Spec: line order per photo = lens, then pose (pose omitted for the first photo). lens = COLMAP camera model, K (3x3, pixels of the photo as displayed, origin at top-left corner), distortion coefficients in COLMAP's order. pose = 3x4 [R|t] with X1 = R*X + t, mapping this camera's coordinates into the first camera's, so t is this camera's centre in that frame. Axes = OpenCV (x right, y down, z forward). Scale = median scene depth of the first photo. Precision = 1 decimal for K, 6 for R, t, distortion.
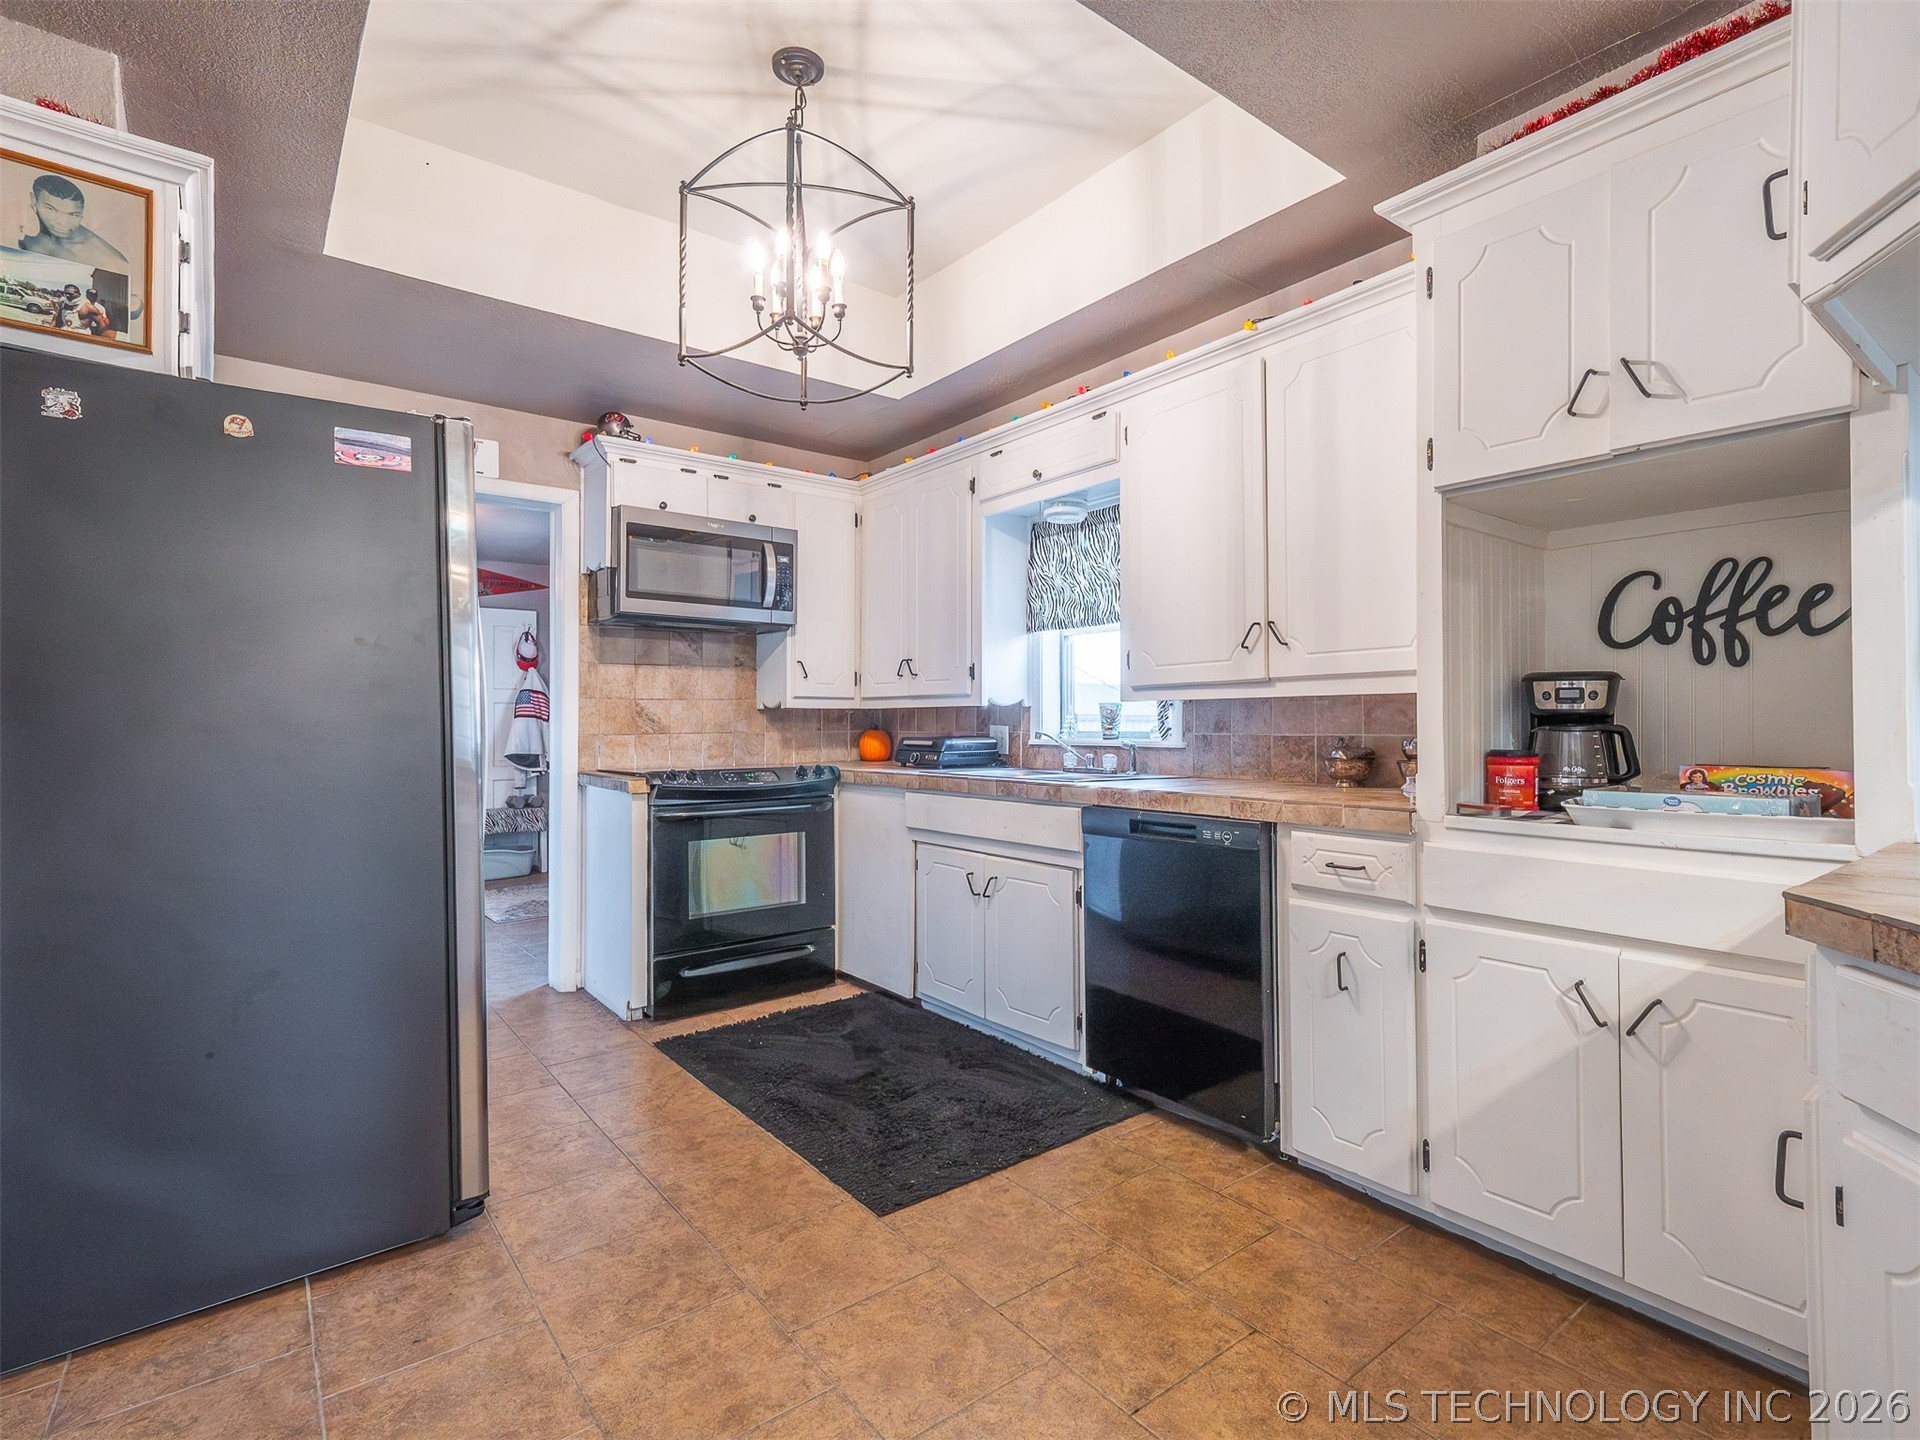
lens RADIAL K [[934.8, 0, 958.4], [0, 934.8, 718.2], [0, 0, 1]] dist [0.016703, -0.004946]
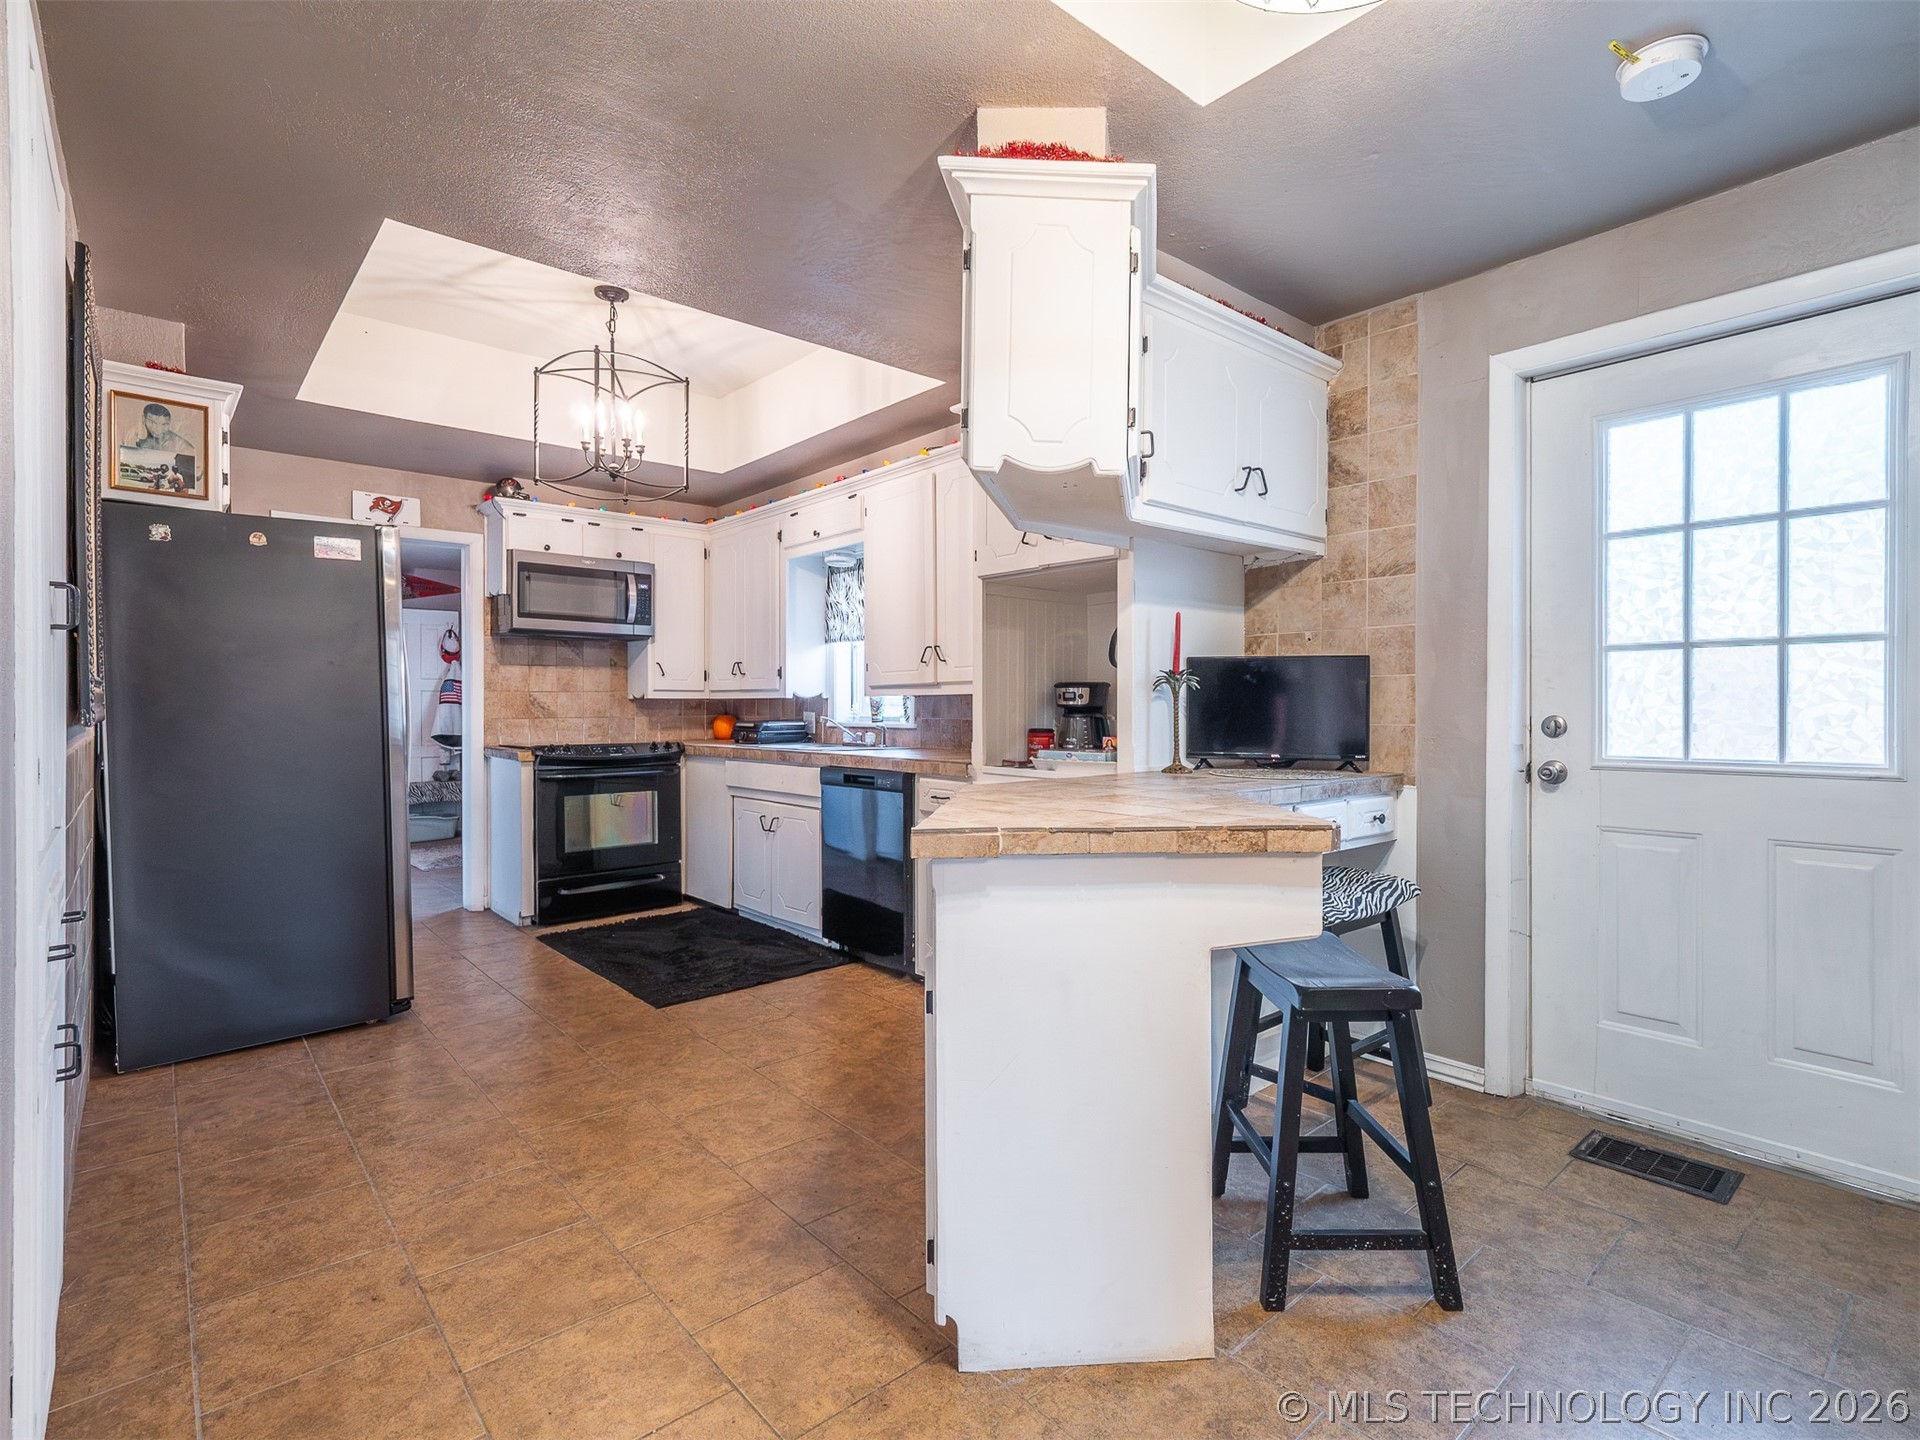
lens RADIAL K [[934.8, 0, 958.7], [0, 934.8, 719.3], [0, 0, 1]] dist [0.016703, -0.004946]
pose [[0.998415, 0.000952, 0.056274, 0.224316], [-0.001987, 0.999830, 0.018344, -0.008313], [-0.056247, -0.018426, 0.998247, -0.428338]]
